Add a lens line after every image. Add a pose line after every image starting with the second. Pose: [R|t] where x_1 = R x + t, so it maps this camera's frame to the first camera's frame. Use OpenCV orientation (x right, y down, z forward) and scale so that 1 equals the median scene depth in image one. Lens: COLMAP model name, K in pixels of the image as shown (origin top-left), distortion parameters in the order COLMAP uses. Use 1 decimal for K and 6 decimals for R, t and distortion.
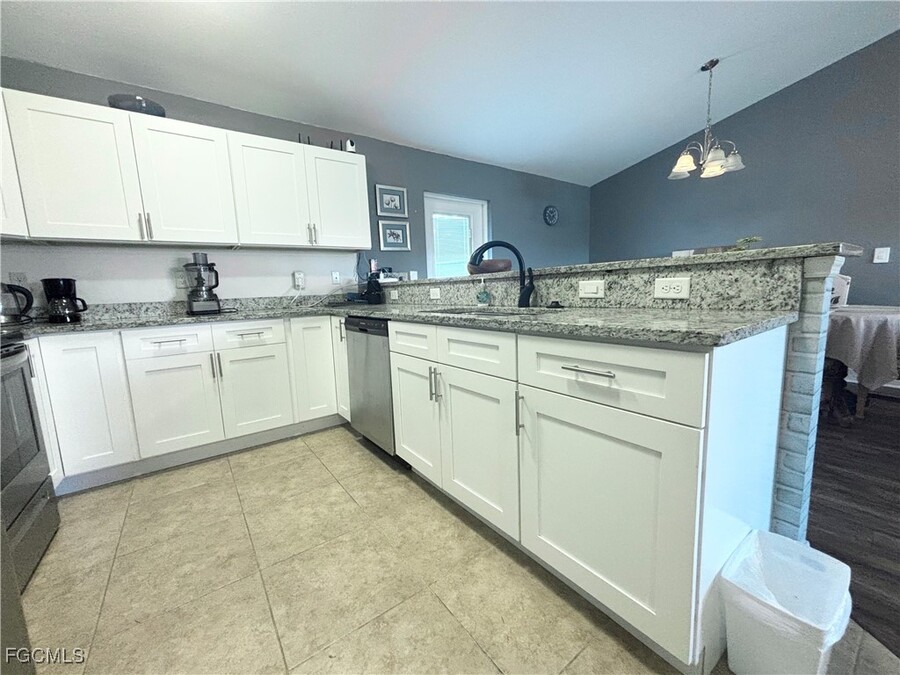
lens RADIAL K [[363.1, 0, 449.0], [0, 363.1, 336.7], [0, 0, 1]] dist [0.001963, -0.000166]
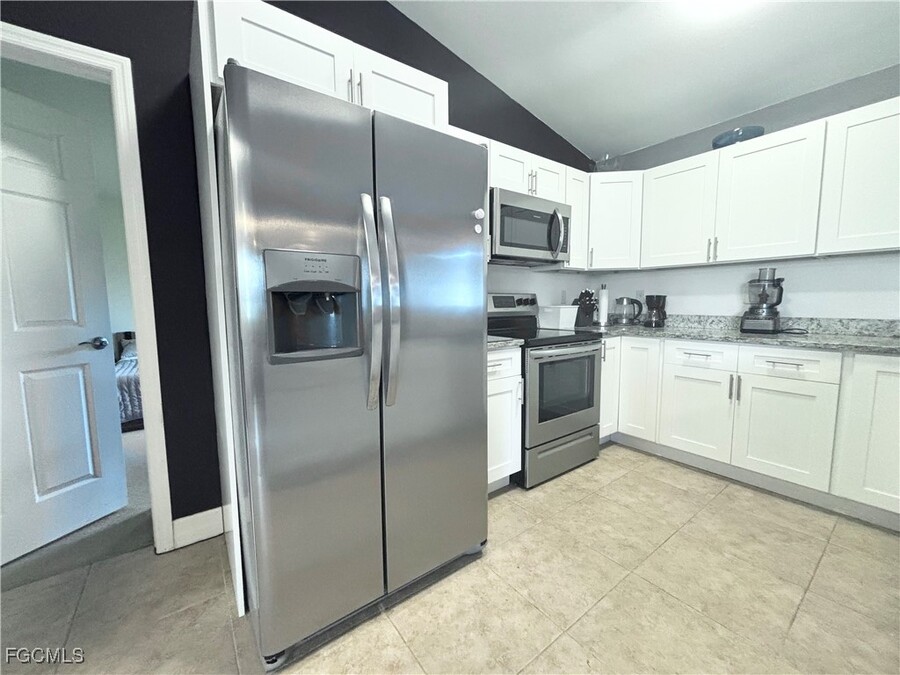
lens RADIAL K [[363.1, 0, 449.0], [0, 363.1, 336.7], [0, 0, 1]] dist [0.001963, -0.000166]
pose [[0.013064, 0.138512, -0.990275, 0.262871], [-0.124074, 0.982930, 0.135848, -0.082109], [0.992187, 0.121092, 0.030027, 0.175530]]
